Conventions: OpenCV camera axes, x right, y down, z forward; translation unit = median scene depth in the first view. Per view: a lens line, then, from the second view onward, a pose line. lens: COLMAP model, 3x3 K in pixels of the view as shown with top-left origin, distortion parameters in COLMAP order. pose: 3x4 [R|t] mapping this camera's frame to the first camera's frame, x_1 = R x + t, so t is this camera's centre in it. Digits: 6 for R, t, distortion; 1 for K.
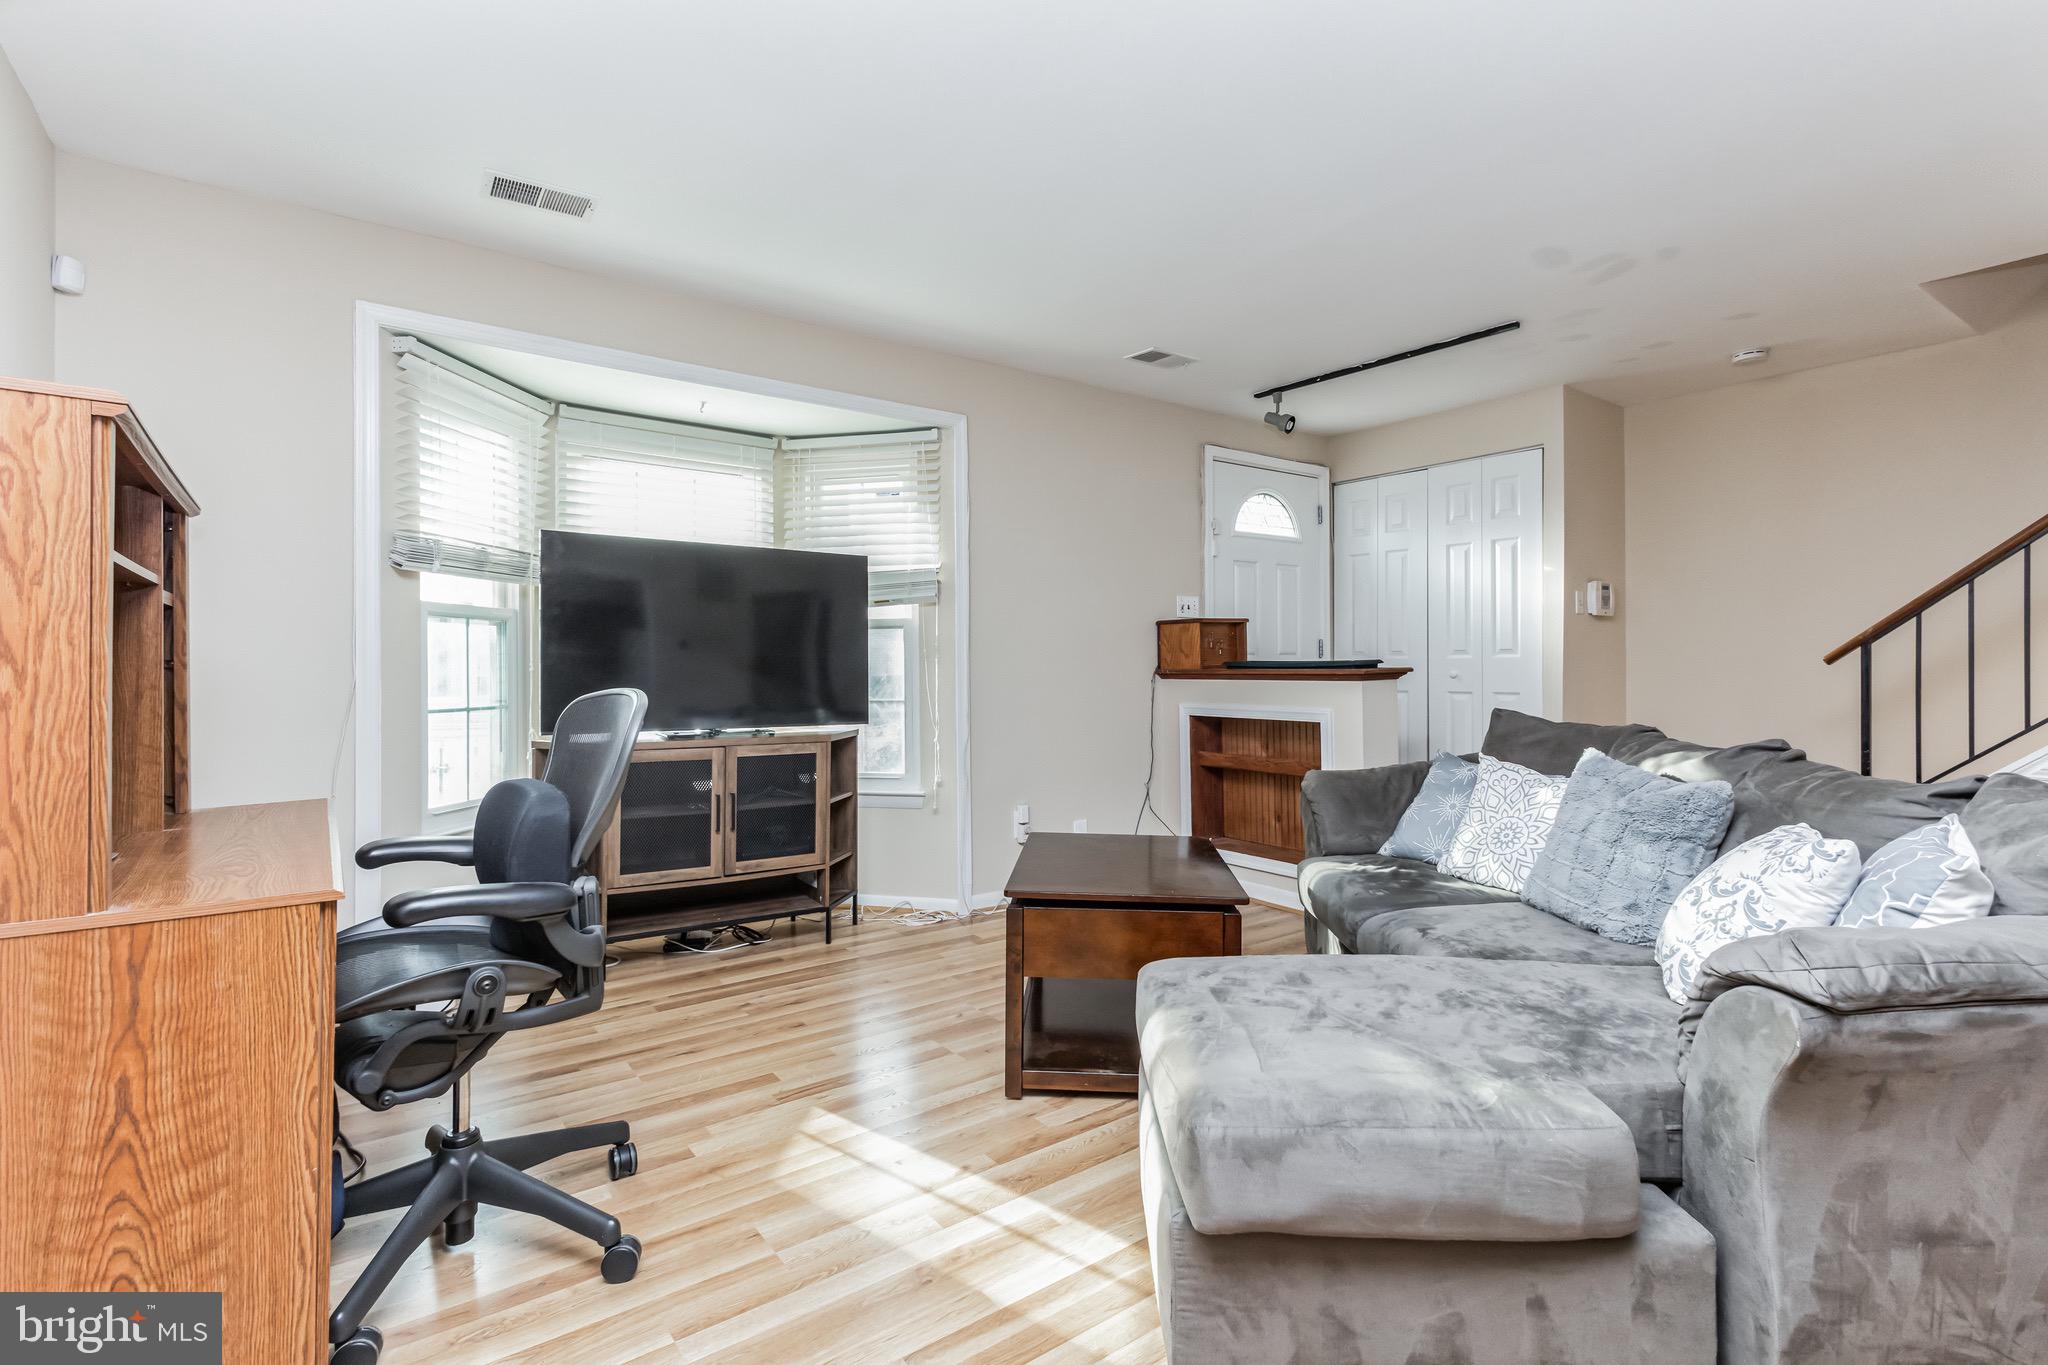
lens RADIAL K [[949.5, 0, 1004.0], [0, 949.5, 664.6], [0, 0, 1]] dist [0.007432, -0.003101]
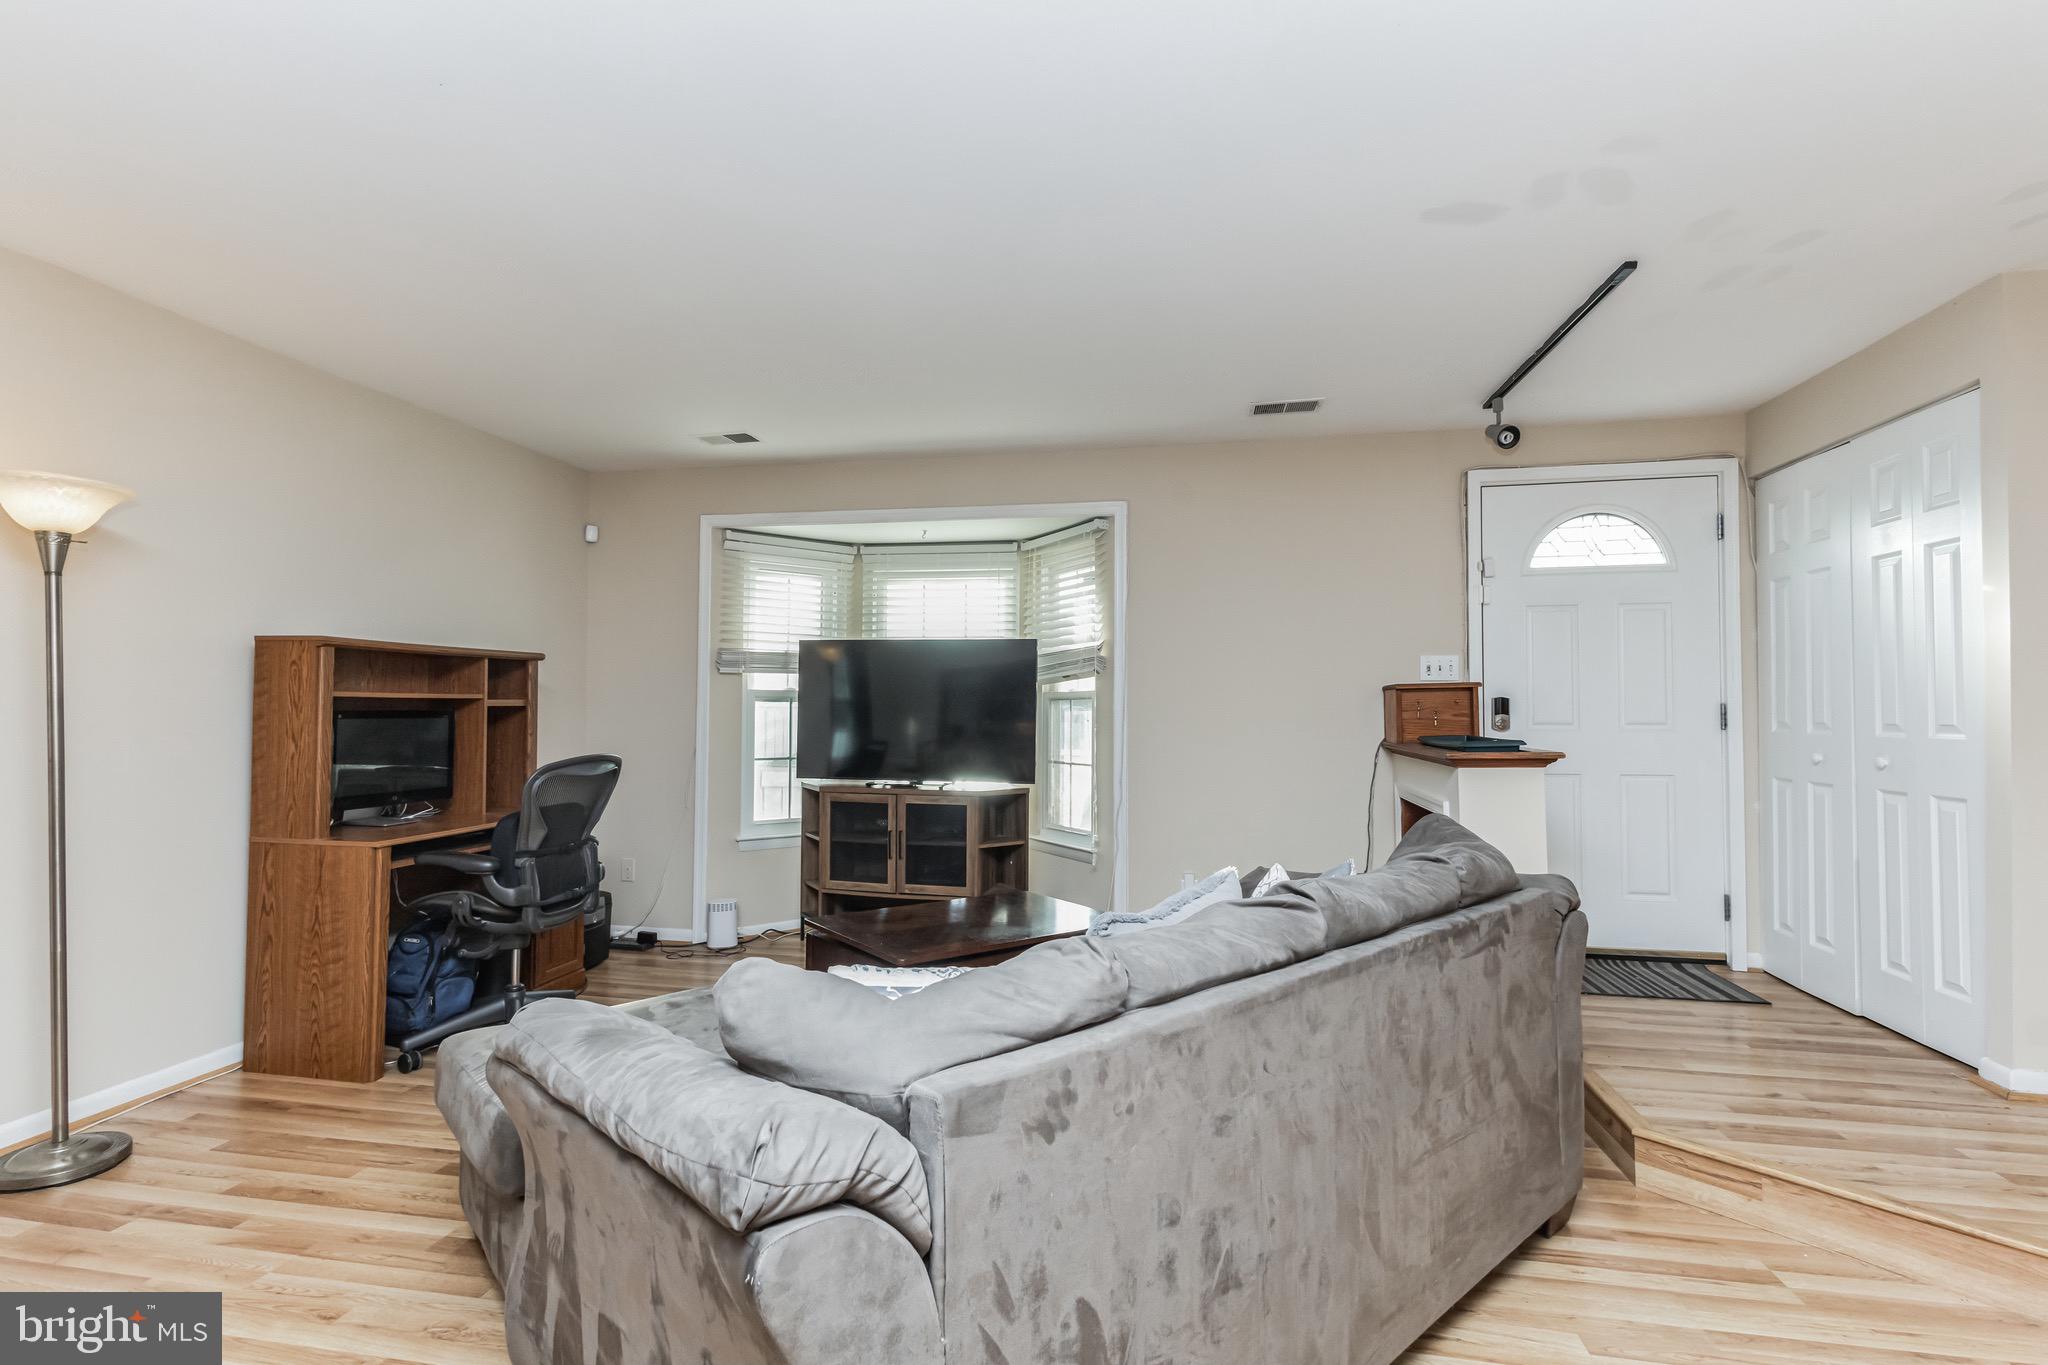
lens RADIAL K [[949.5, 0, 1052.4], [0, 949.5, 688.0], [0, 0, 1]] dist [0.007432, -0.003101]
pose [[0.680317, -0.013295, -0.732797, 0.730920], [-0.003703, 0.999760, -0.021576, -0.030326], [0.732908, 0.017392, 0.680105, 0.228303]]
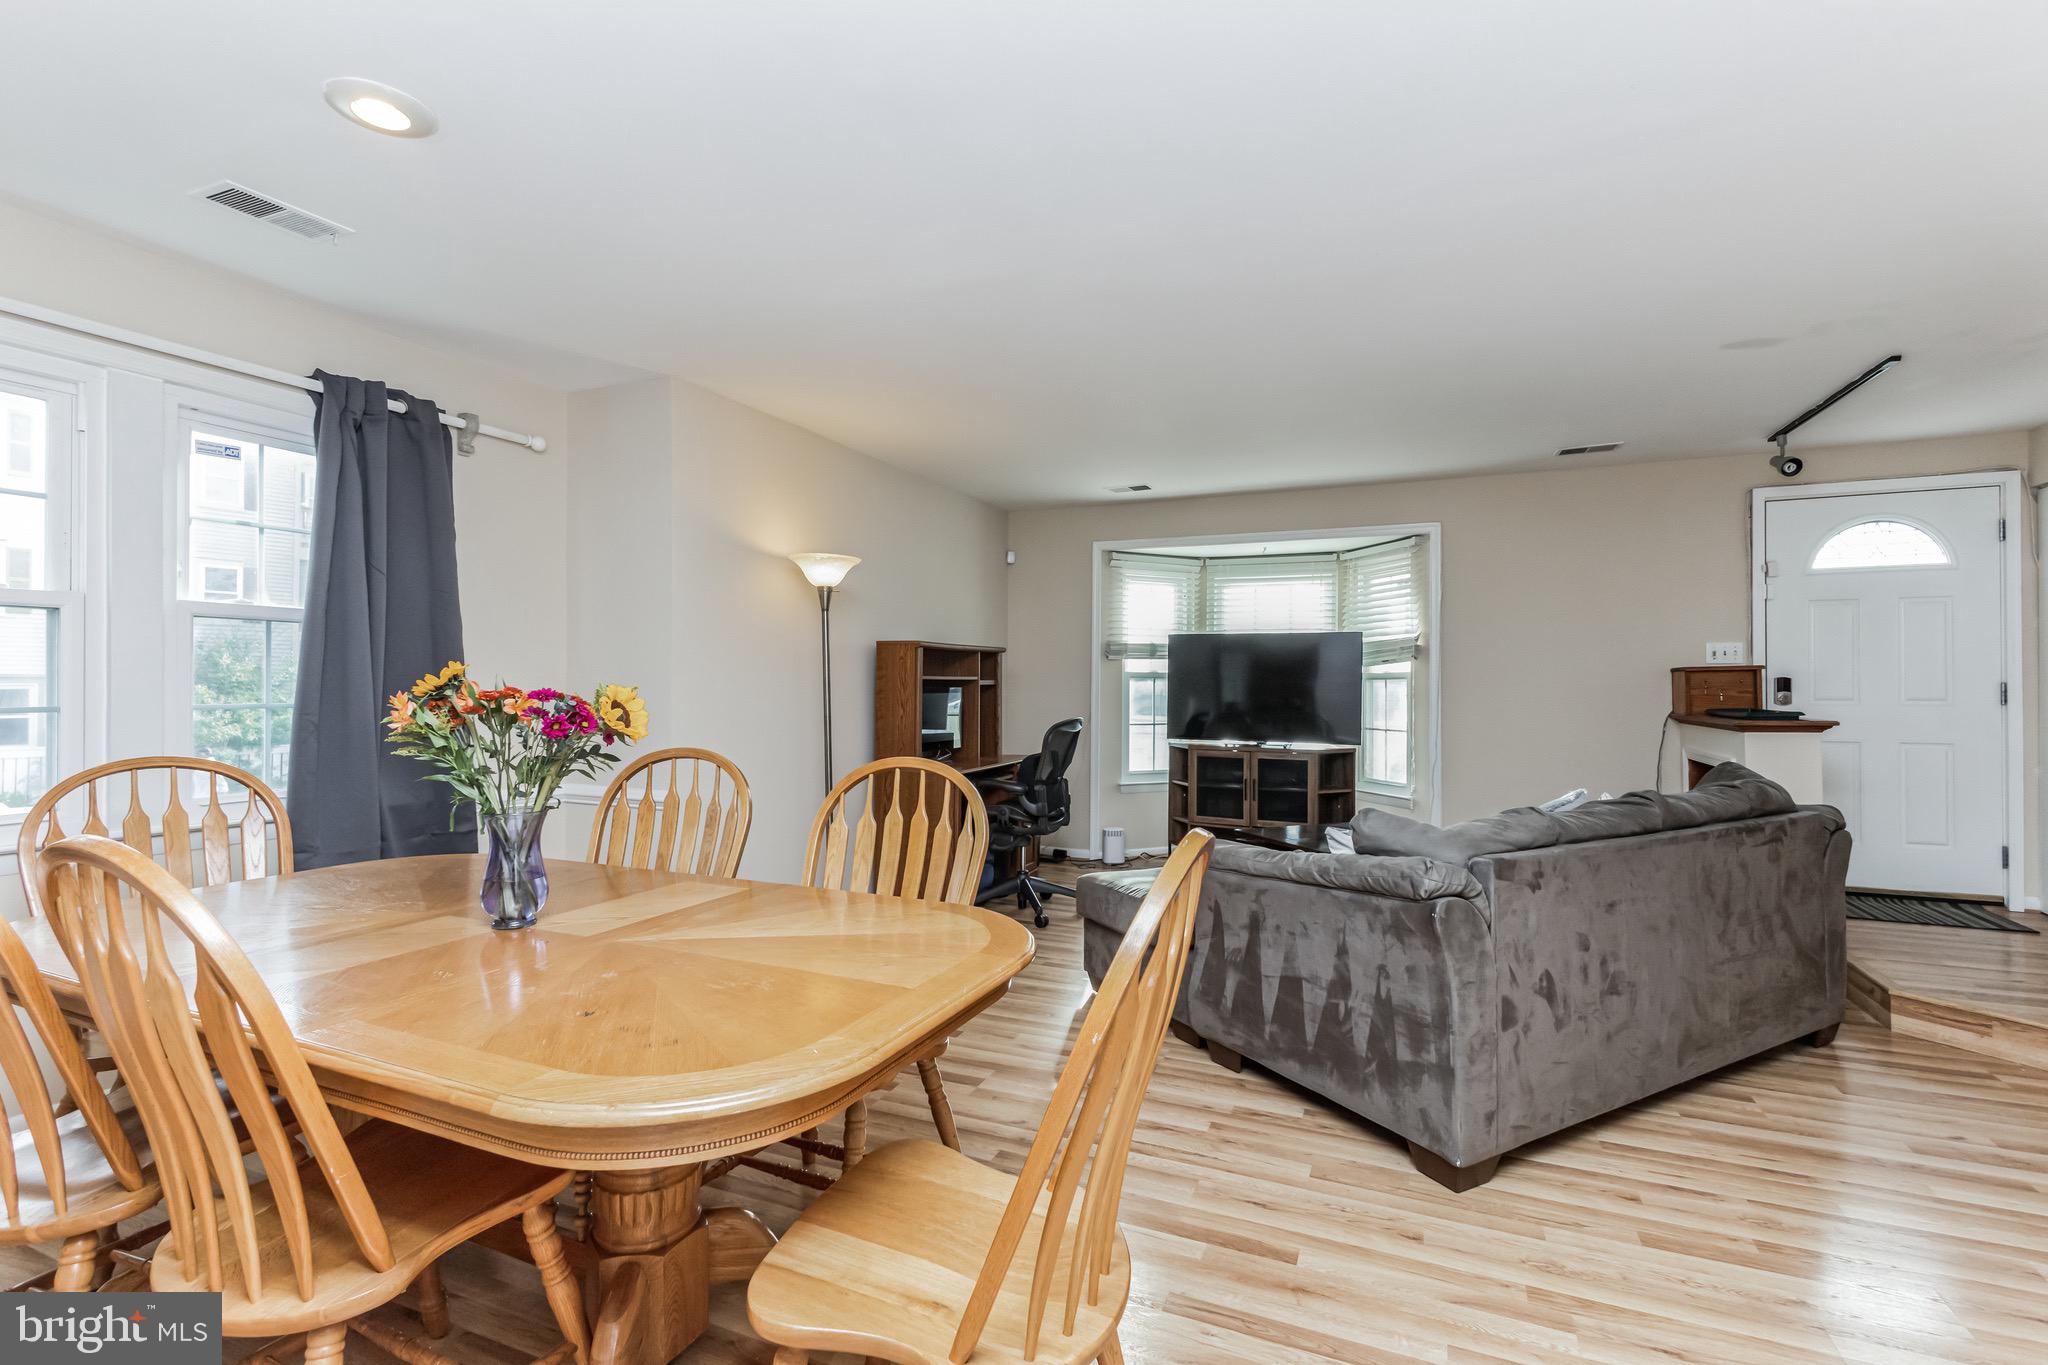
lens RADIAL K [[949.5, 0, 1030.1], [0, 949.5, 680.4], [0, 0, 1]] dist [0.007432, -0.003101]
pose [[0.496165, -0.001313, -0.868227, 0.899971], [-0.002991, 0.999990, -0.003222, -0.033302], [0.868223, 0.004195, 0.496157, -0.188199]]
